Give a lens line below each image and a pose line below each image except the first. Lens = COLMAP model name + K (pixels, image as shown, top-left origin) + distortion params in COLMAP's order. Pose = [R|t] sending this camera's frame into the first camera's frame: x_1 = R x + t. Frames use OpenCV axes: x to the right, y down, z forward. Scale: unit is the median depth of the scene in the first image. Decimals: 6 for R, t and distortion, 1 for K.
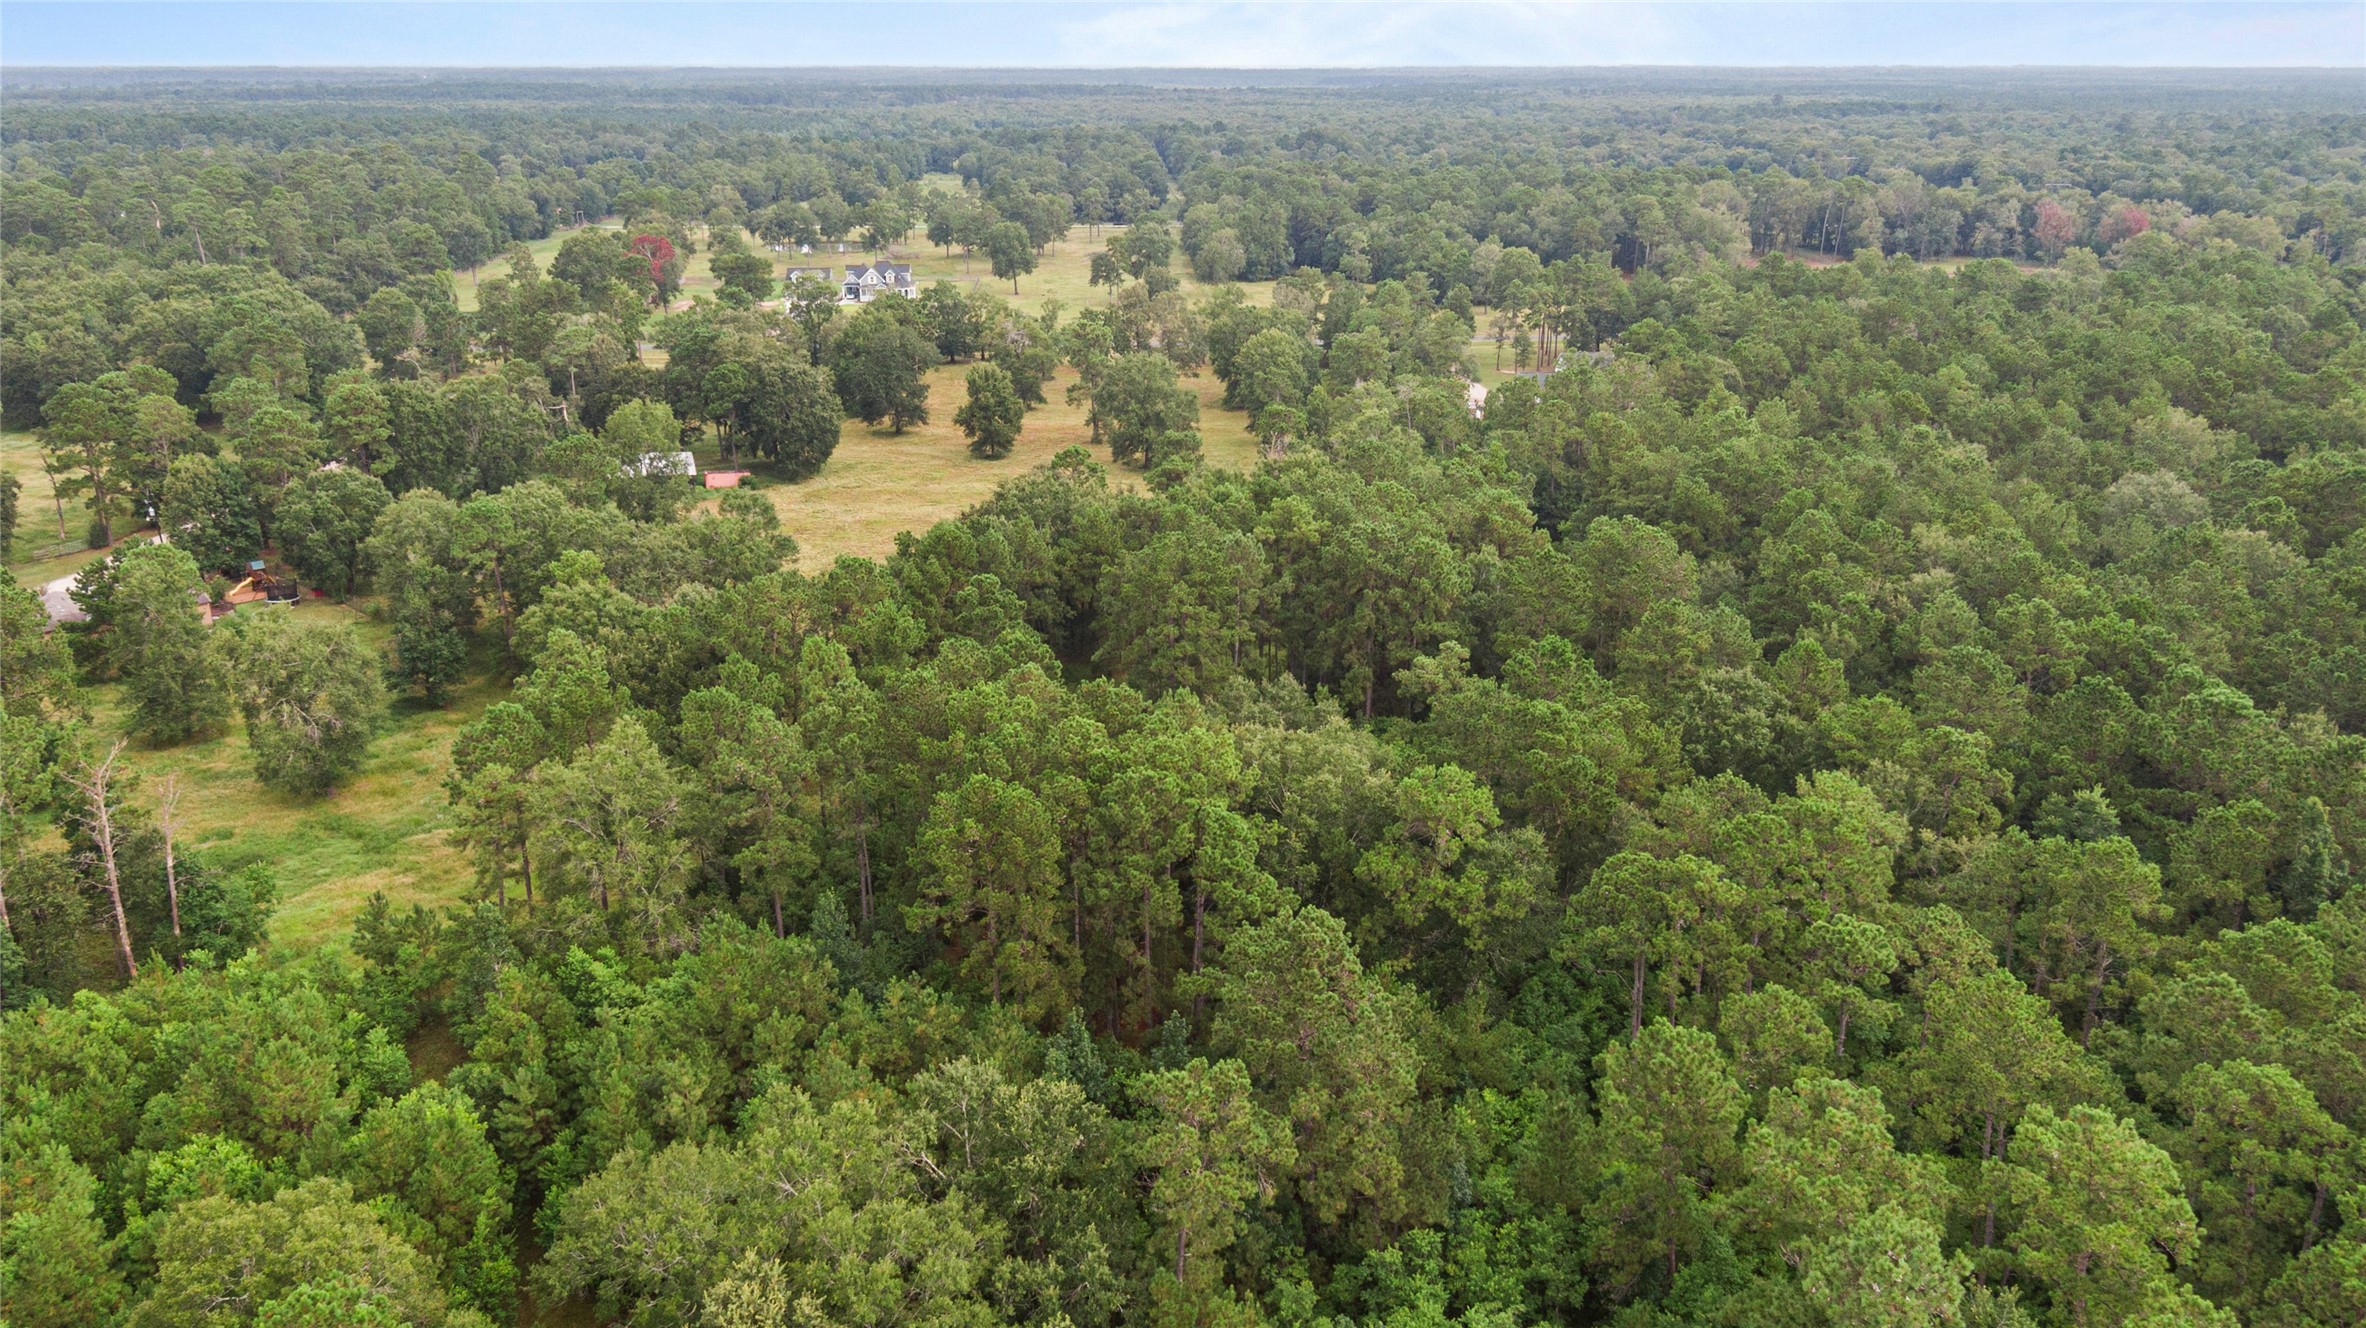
lens RADIAL K [[1724.1, 0, 1183.0], [0, 1724.1, 664.0], [0, 0, 1]] dist [0.033075, -0.049112]
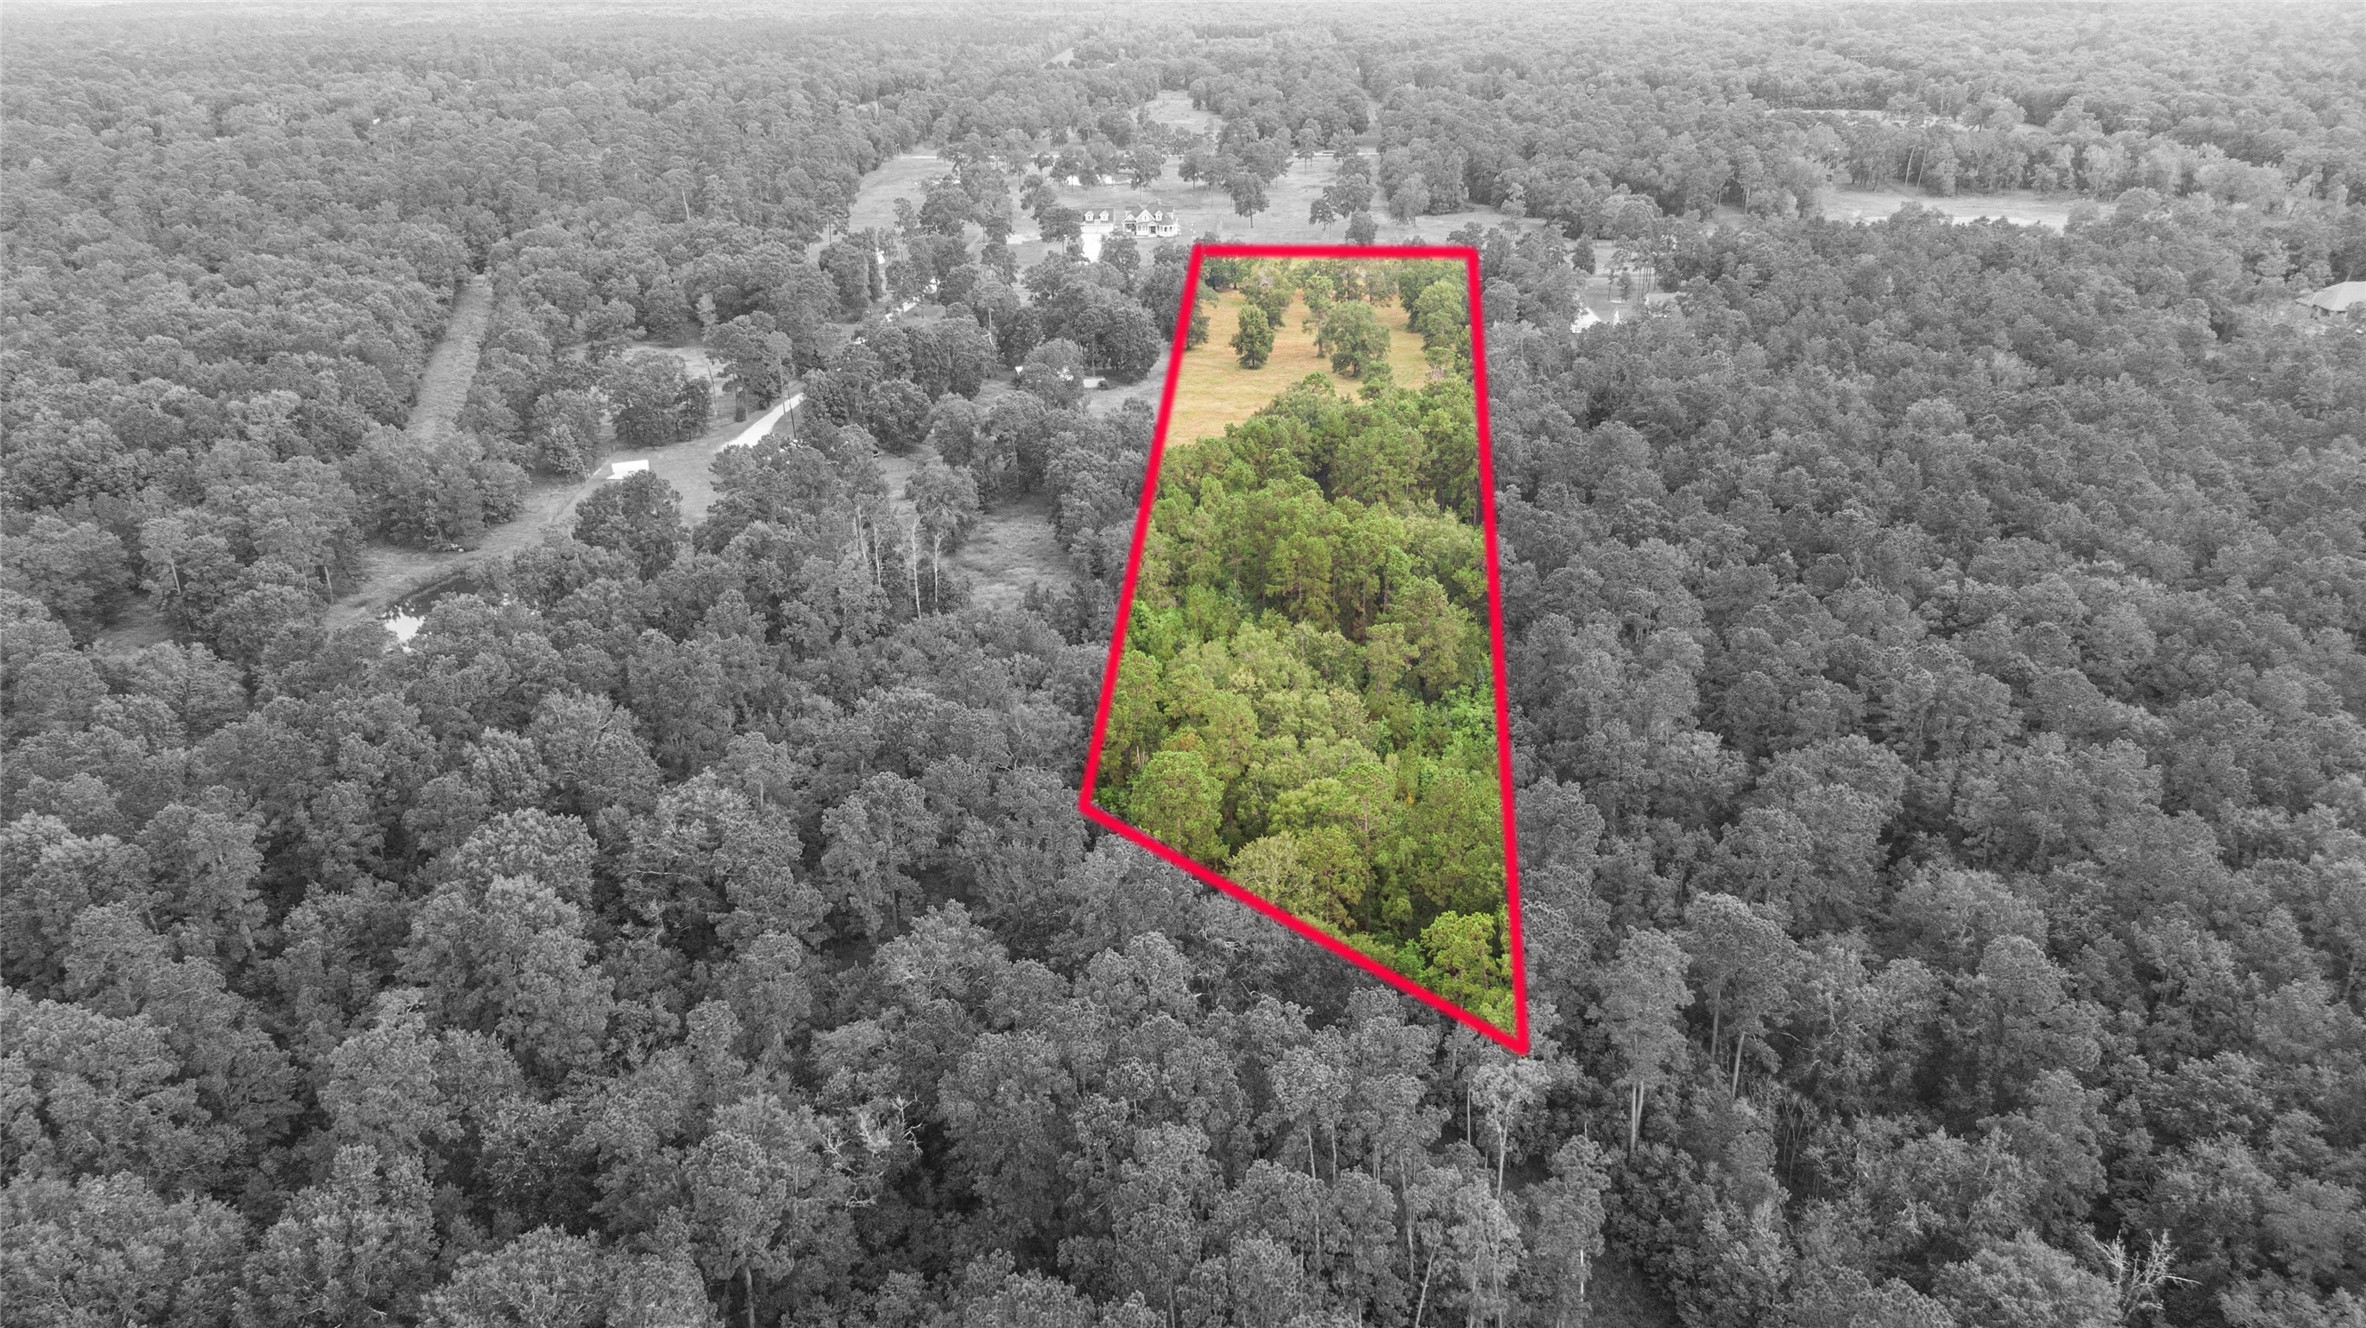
lens RADIAL K [[1724.1, 0, 1183.0], [0, 1724.1, 664.0], [0, 0, 1]] dist [0.033075, -0.049112]
pose [[0.994417, 0.028804, -0.101512, -0.012337], [-0.020824, 0.996672, 0.078807, 0.028810], [0.103444, -0.076253, 0.991708, -0.689476]]
